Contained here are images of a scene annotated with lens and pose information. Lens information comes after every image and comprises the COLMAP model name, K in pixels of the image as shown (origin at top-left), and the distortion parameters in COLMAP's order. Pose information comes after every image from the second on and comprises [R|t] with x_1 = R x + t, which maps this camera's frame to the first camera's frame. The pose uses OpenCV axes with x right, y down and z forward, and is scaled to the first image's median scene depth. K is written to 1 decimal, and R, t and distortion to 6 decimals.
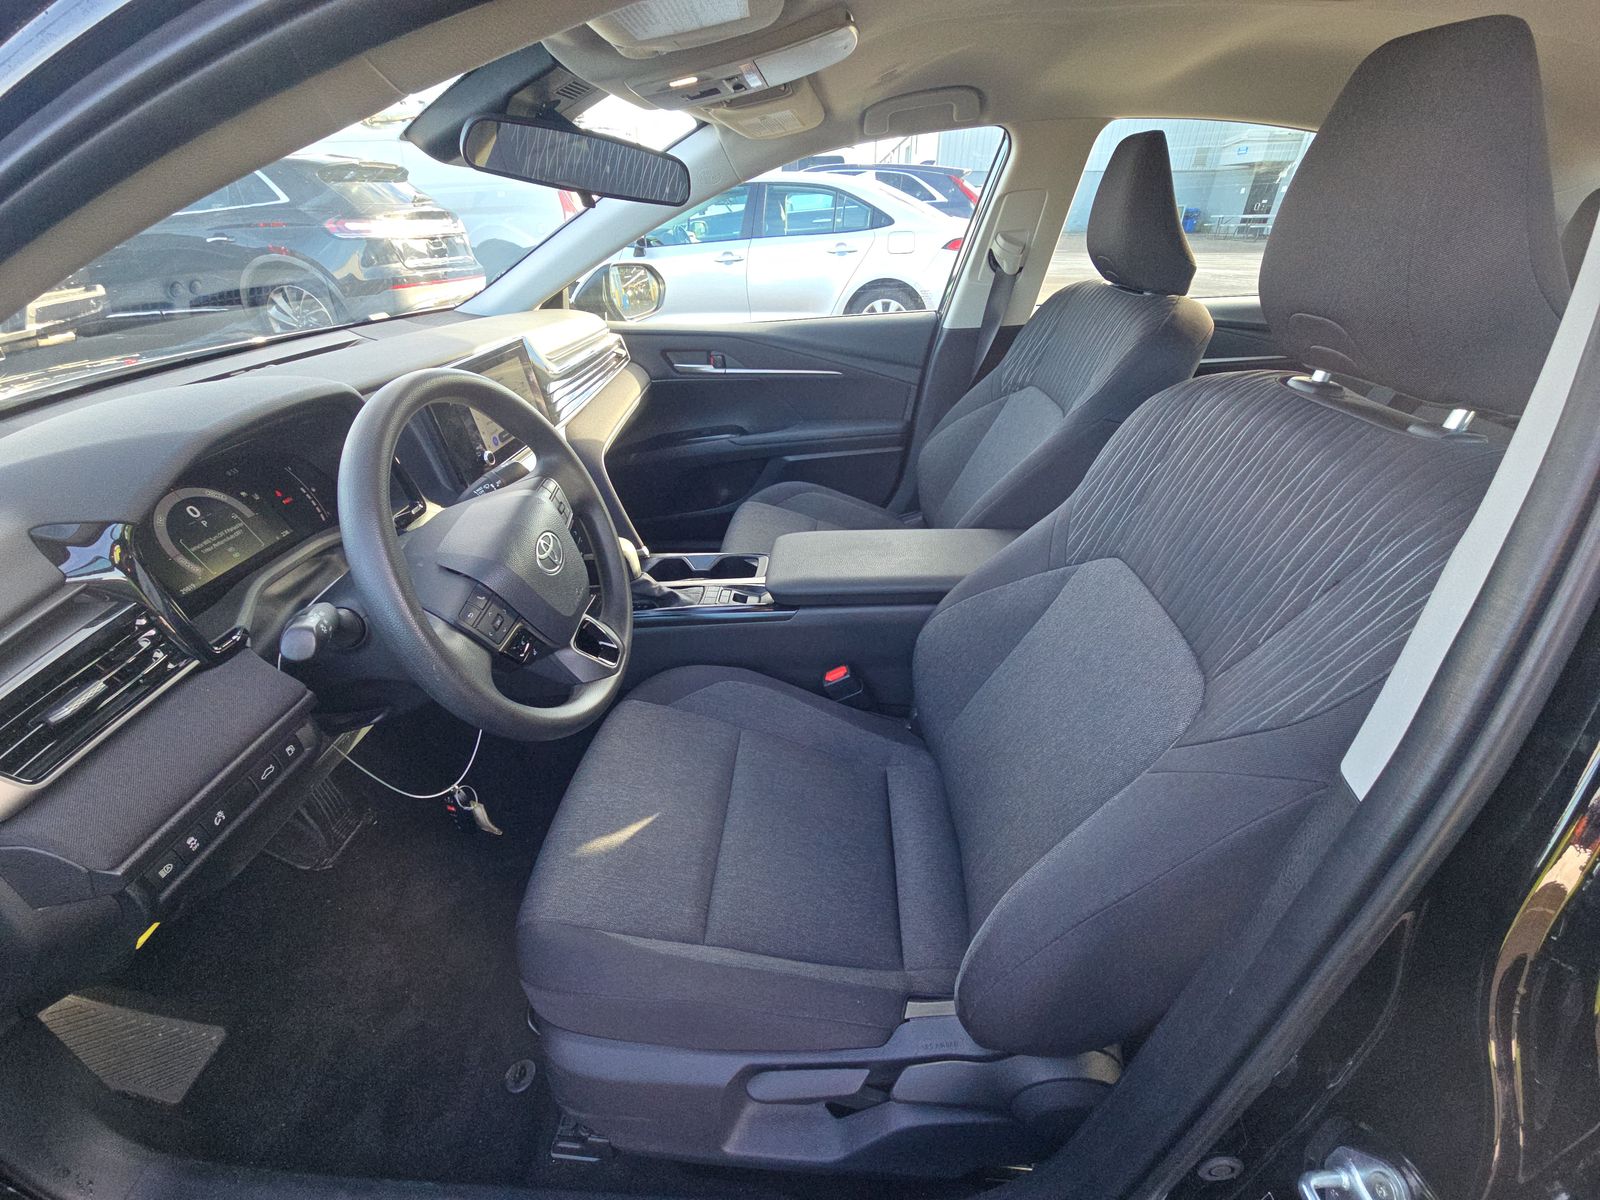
lens RADIAL K [[642.2, 0, 812.5], [0, 642.2, 605.7], [0, 0, 1]] dist [0.013121, -0.010875]
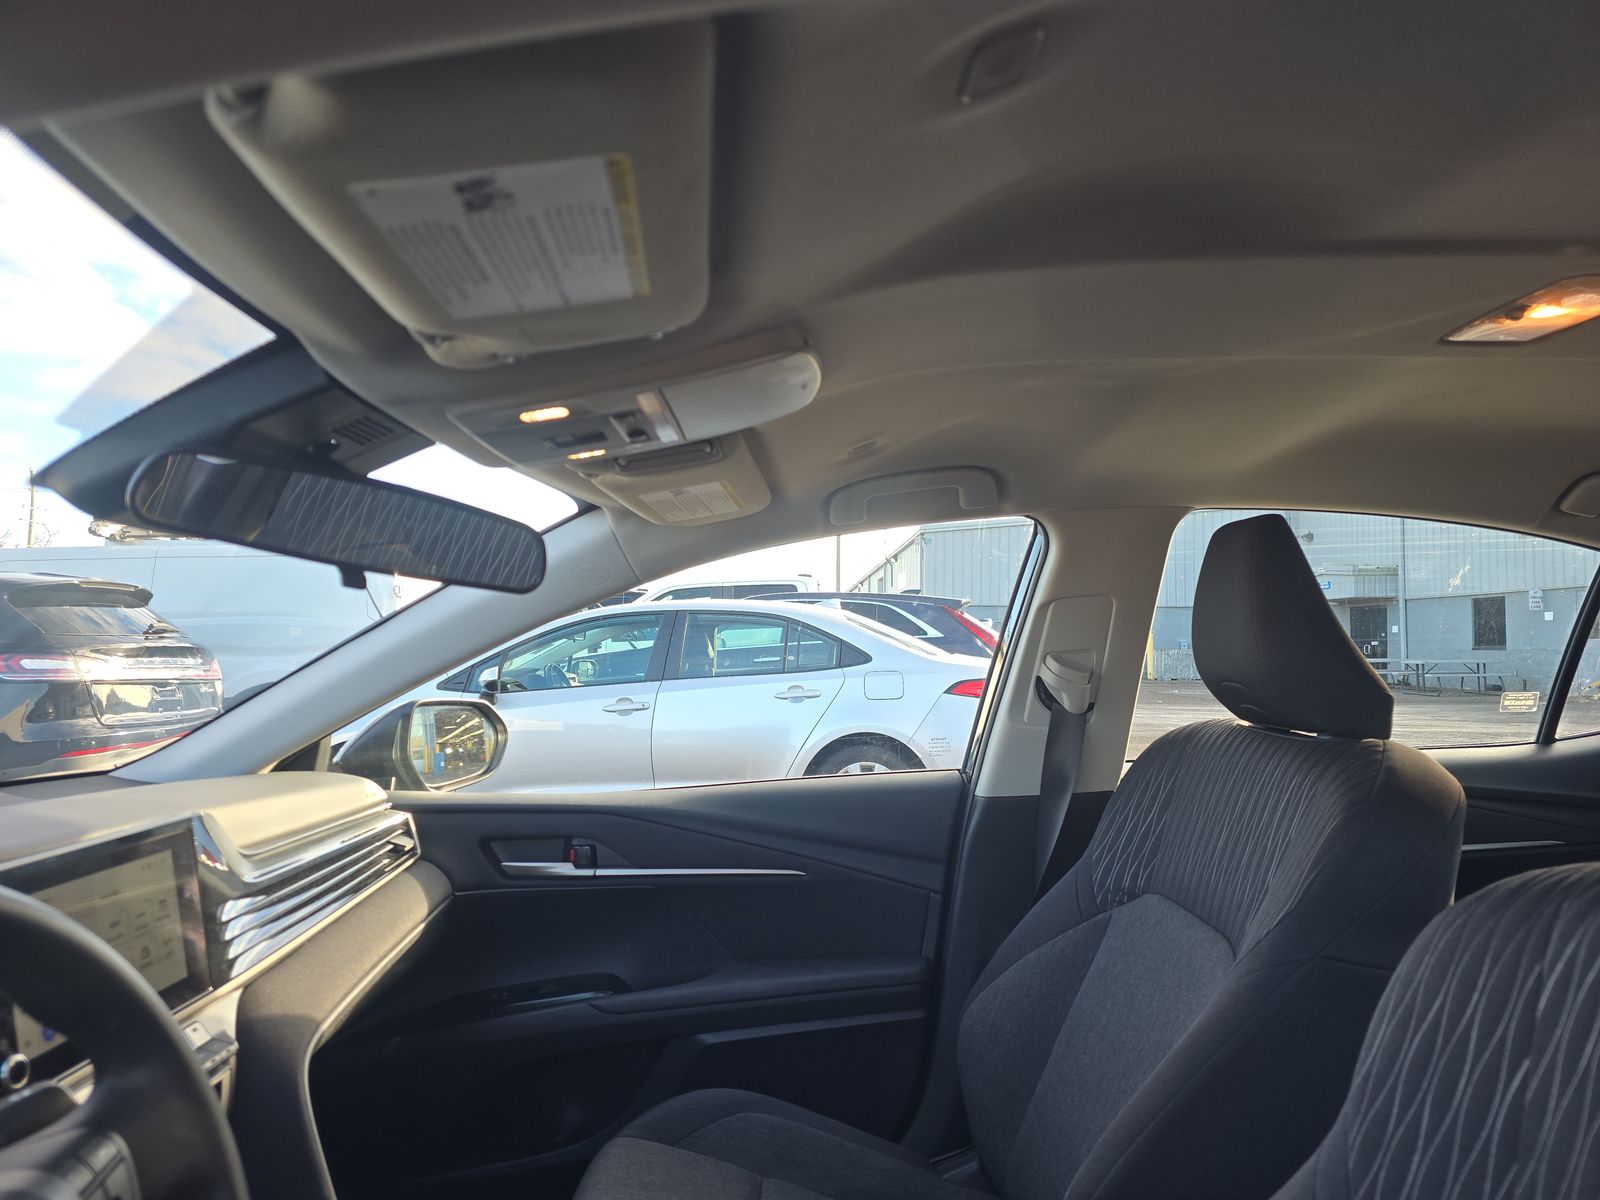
lens RADIAL K [[987.5, 0, 800.0], [0, 987.5, 600.0], [0, 0, 1]] dist [0.067883, -0.059271]
pose [[0.998877, 0.000732, 0.047375, -0.000247], [0.026914, 0.814130, -0.580059, -0.057712], [-0.038994, 0.580683, 0.813196, 0.169863]]
